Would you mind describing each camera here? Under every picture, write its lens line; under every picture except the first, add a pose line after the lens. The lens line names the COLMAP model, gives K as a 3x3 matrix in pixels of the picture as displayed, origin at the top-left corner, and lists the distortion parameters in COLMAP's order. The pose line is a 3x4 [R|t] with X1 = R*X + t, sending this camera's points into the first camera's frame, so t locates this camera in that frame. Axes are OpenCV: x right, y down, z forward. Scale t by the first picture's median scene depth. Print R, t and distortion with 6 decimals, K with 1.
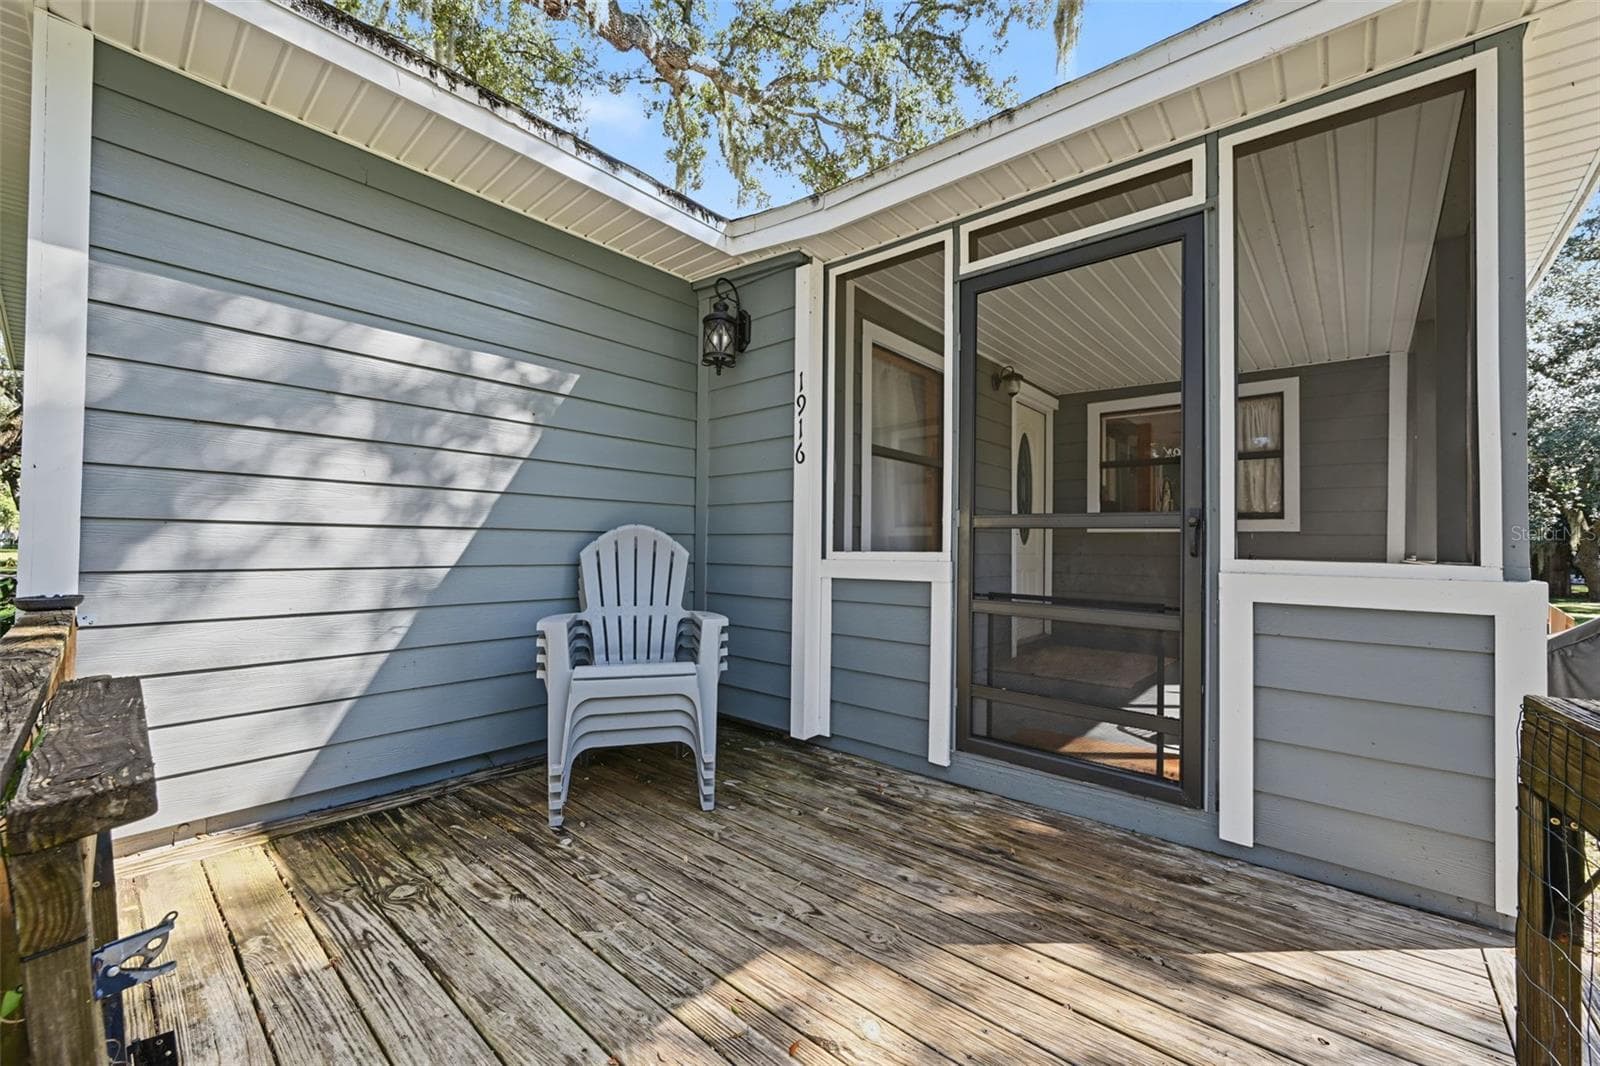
lens RADIAL K [[636.9, 0, 793.0], [0, 636.9, 535.7], [0, 0, 1]] dist [-0.002651, -0.000328]
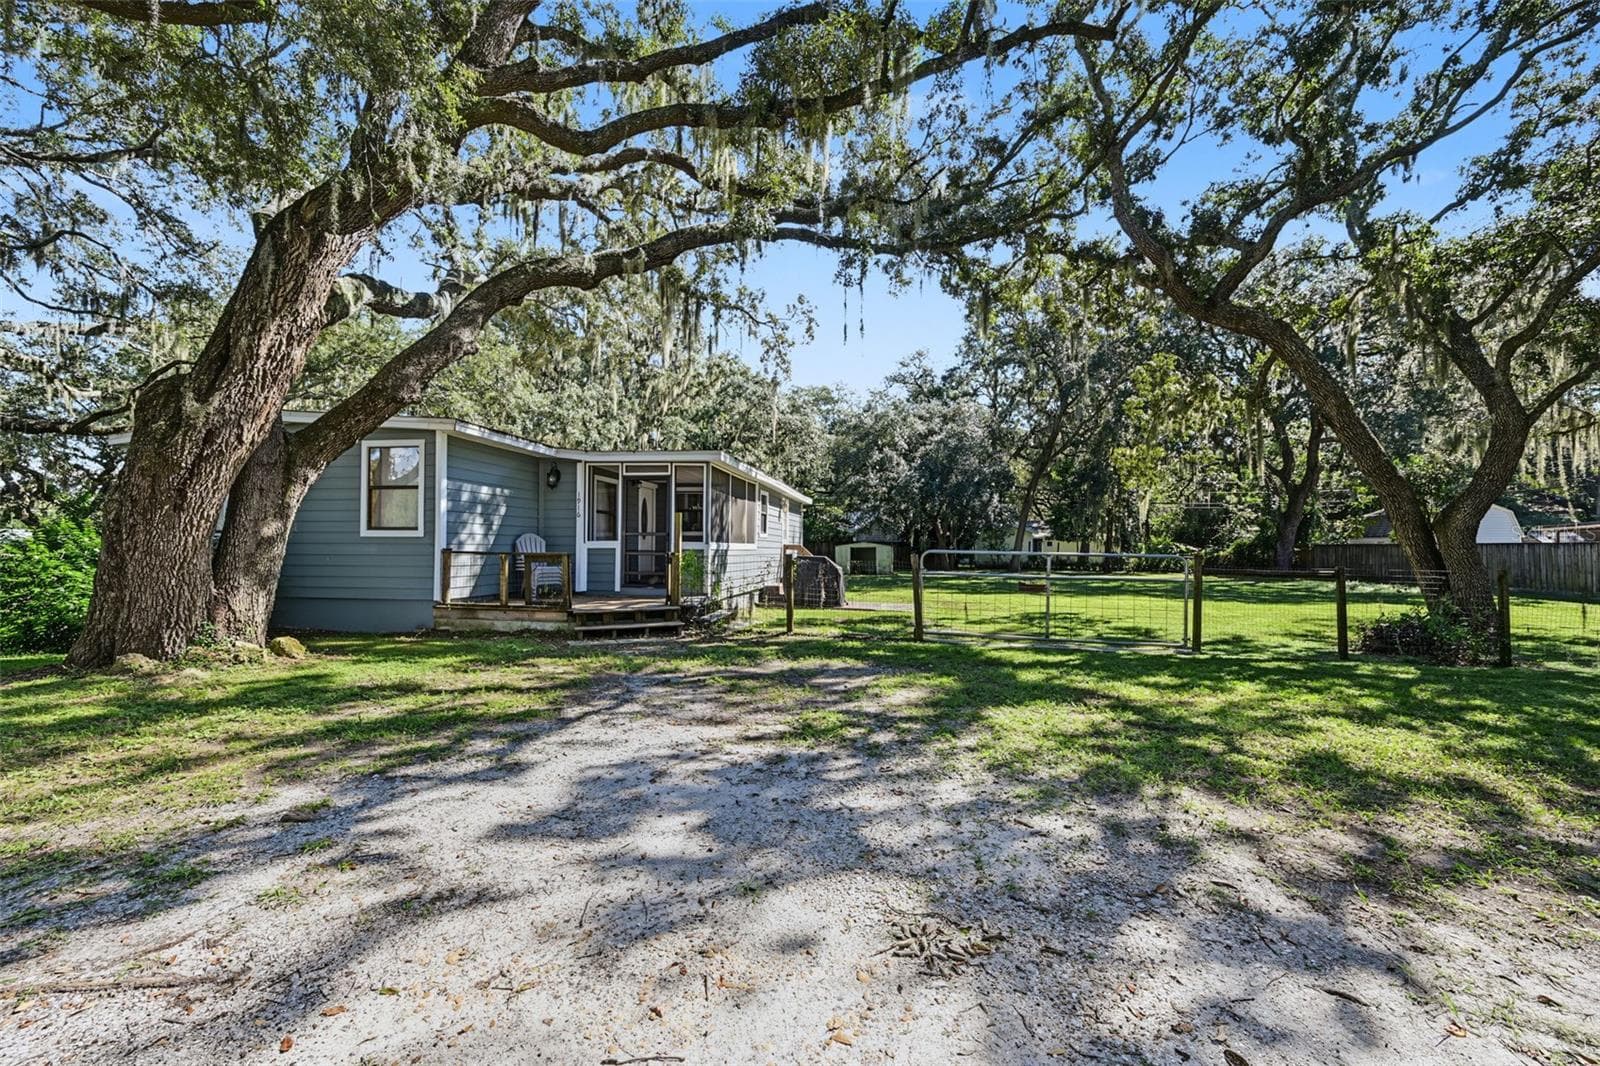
lens RADIAL K [[636.9, 0, 793.3], [0, 636.9, 535.0], [0, 0, 1]] dist [-0.002651, -0.000328]
pose [[0.853379, -0.002387, 0.521286, -0.915155], [0.002089, 0.999997, 0.001160, -0.010776], [-0.521287, 0.000099, 0.853381, -3.008814]]
